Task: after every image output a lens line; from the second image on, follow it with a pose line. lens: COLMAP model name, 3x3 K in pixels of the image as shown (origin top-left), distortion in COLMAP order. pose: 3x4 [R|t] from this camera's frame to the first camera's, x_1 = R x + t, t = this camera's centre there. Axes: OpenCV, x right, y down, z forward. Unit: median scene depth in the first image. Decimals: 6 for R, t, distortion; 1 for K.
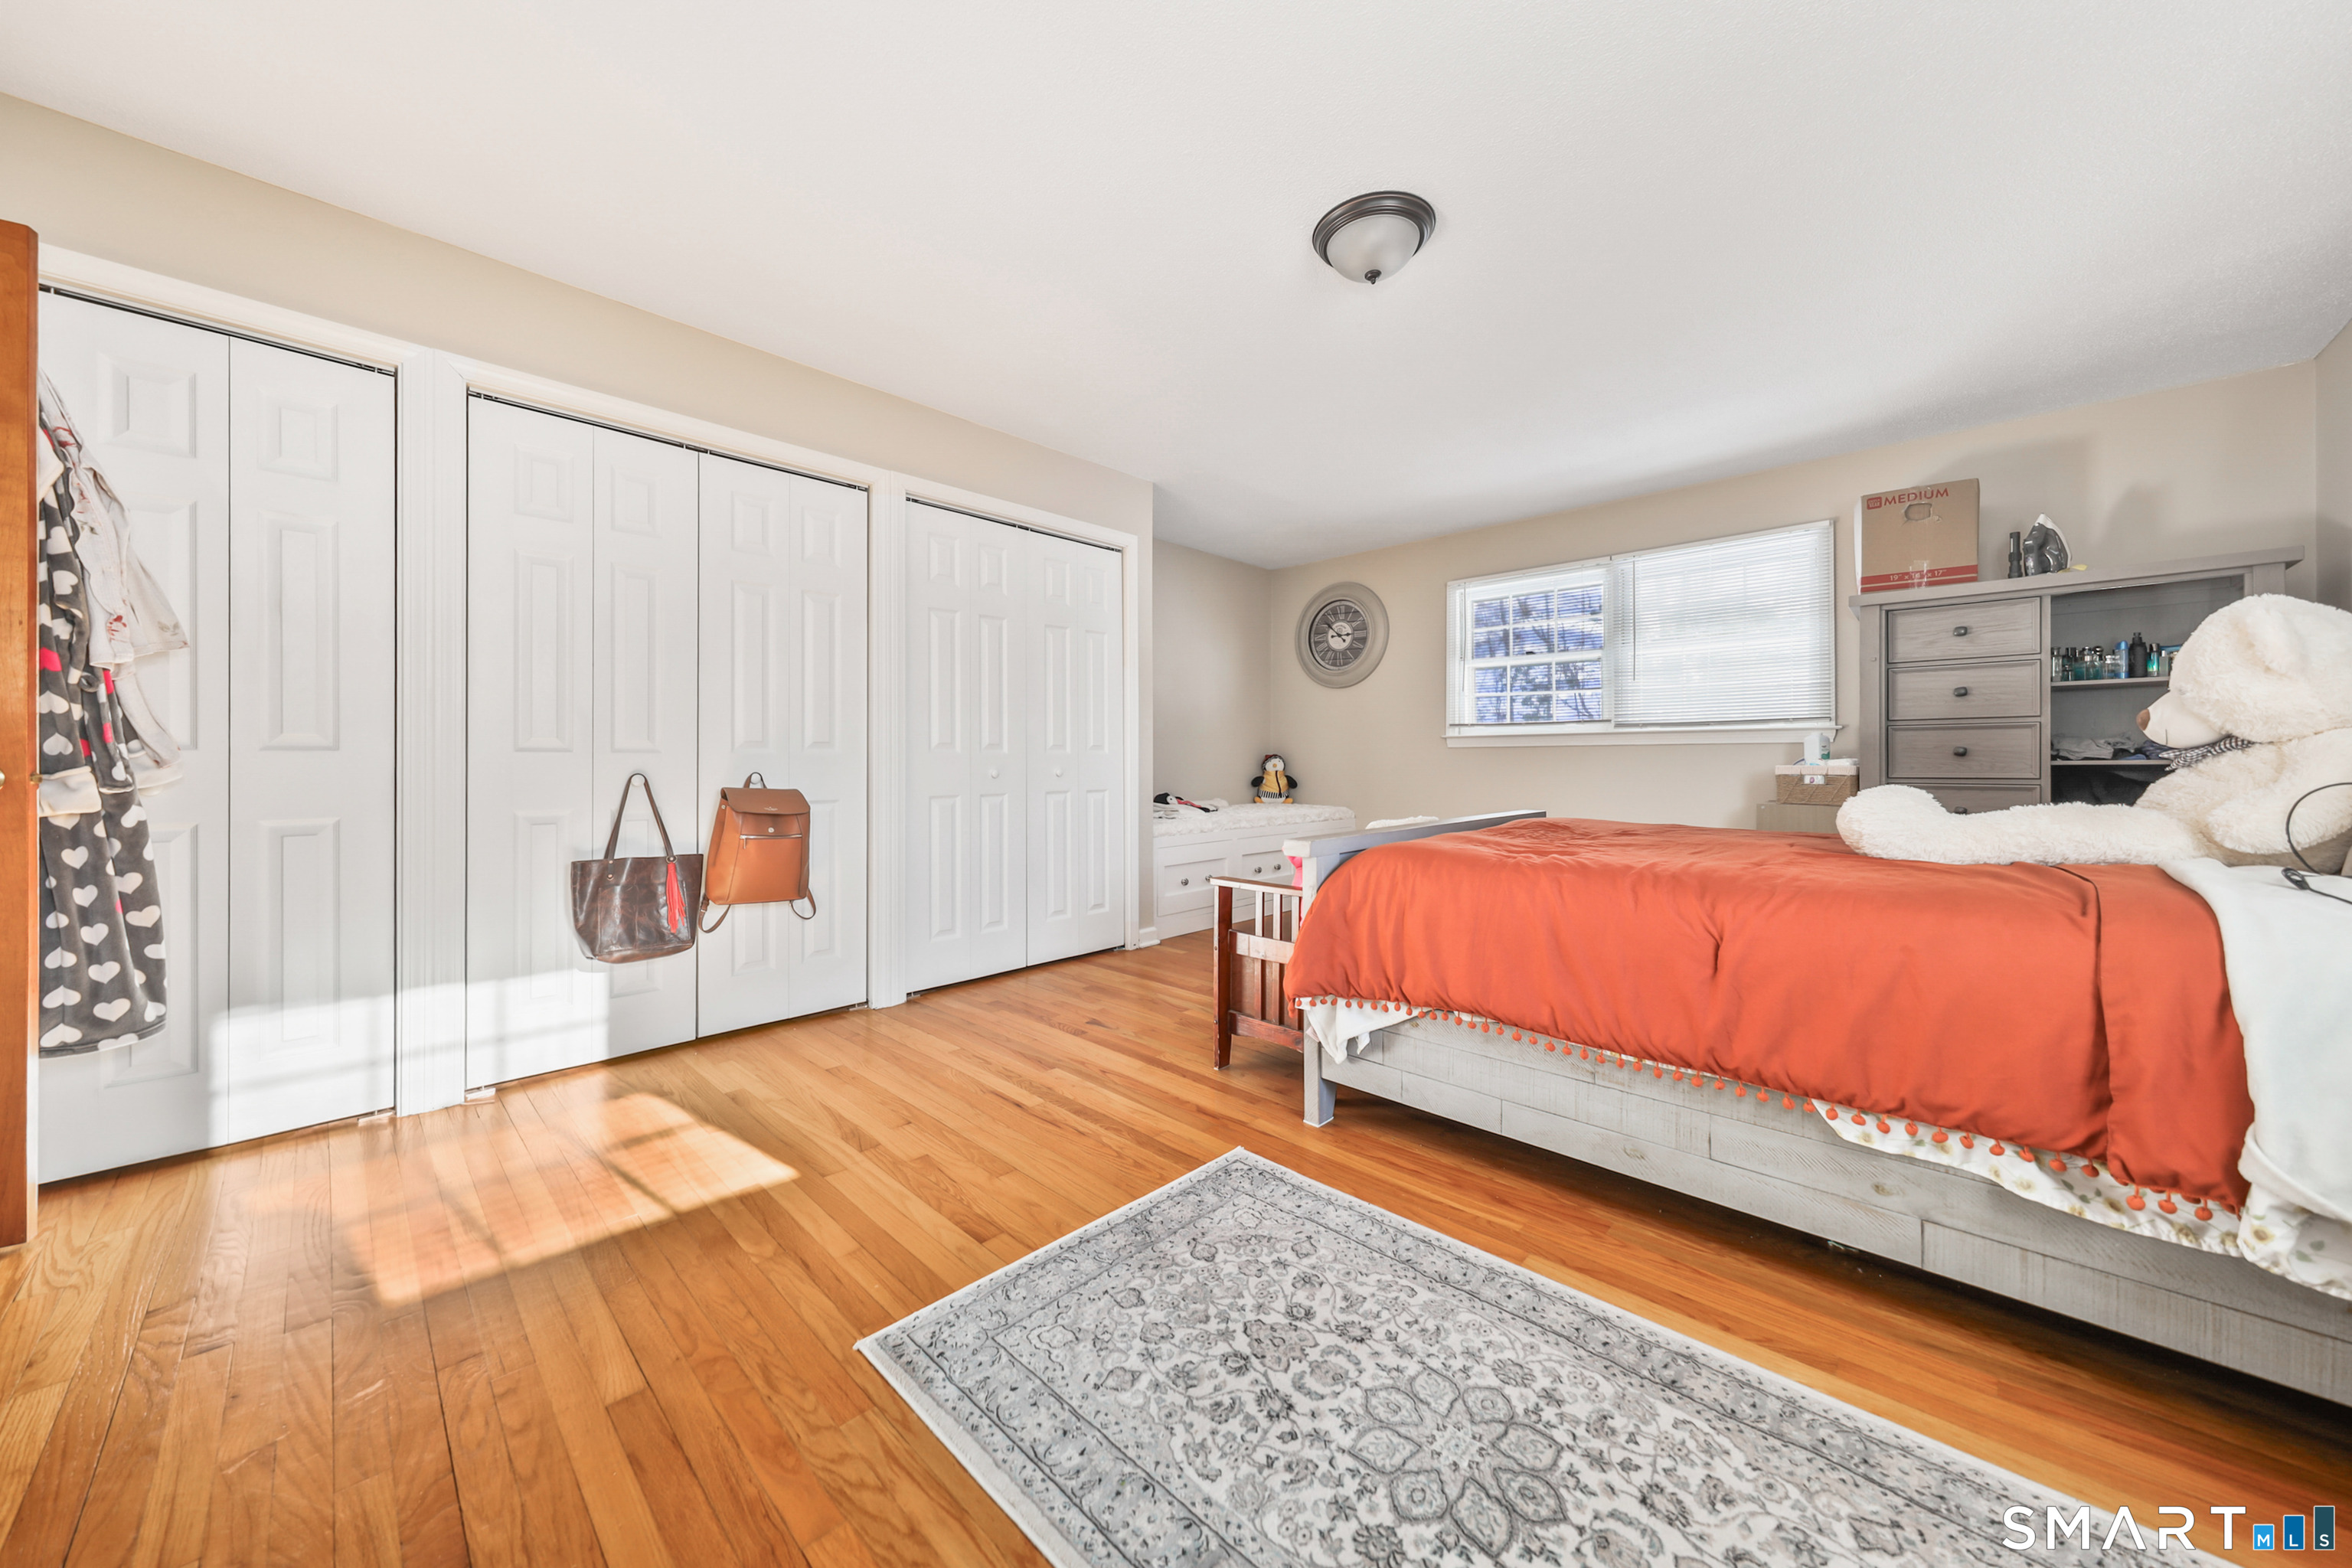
lens RADIAL K [[837.6, 0, 1176.1], [0, 837.6, 764.8], [0, 0, 1]] dist [0.003790, 0.000003]
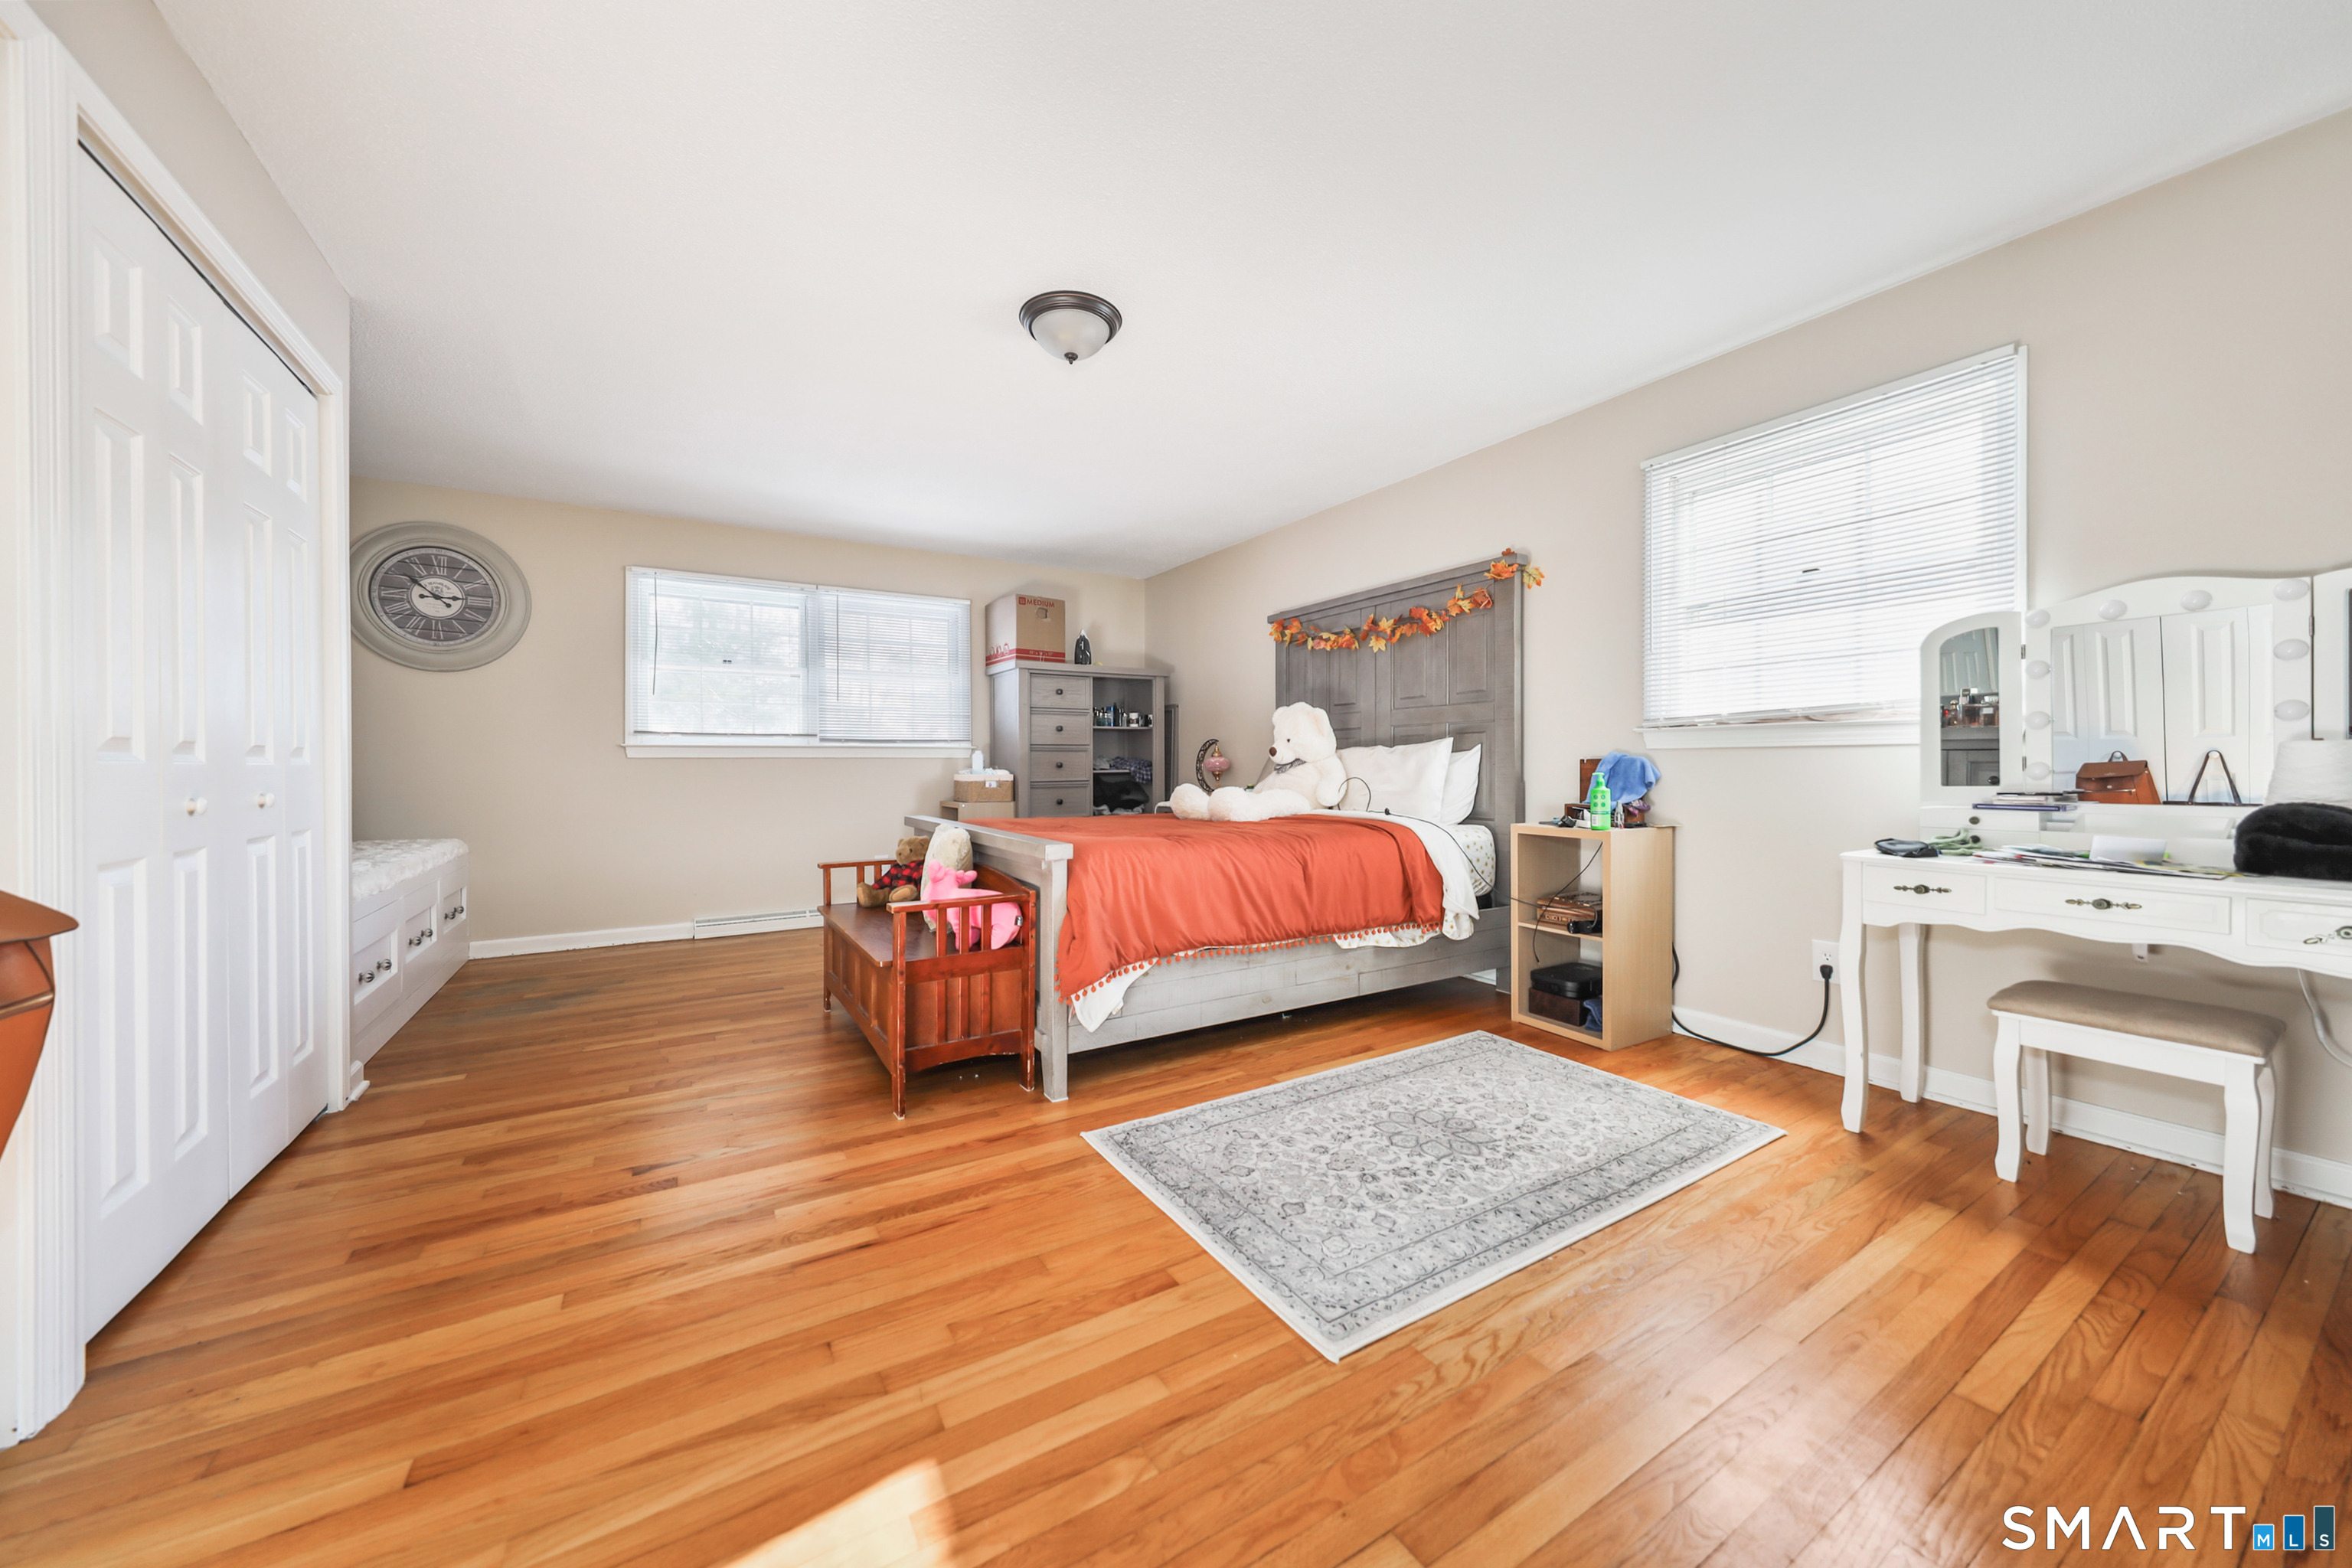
lens RADIAL K [[837.6, 0, 1165.0], [0, 837.6, 770.3], [0, 0, 1]] dist [0.003790, 0.000003]
pose [[0.239421, -0.001452, 0.970915, -1.054926], [0.010393, 0.999945, -0.001067, -0.003780], [-0.970860, 0.010347, 0.239423, 0.721723]]
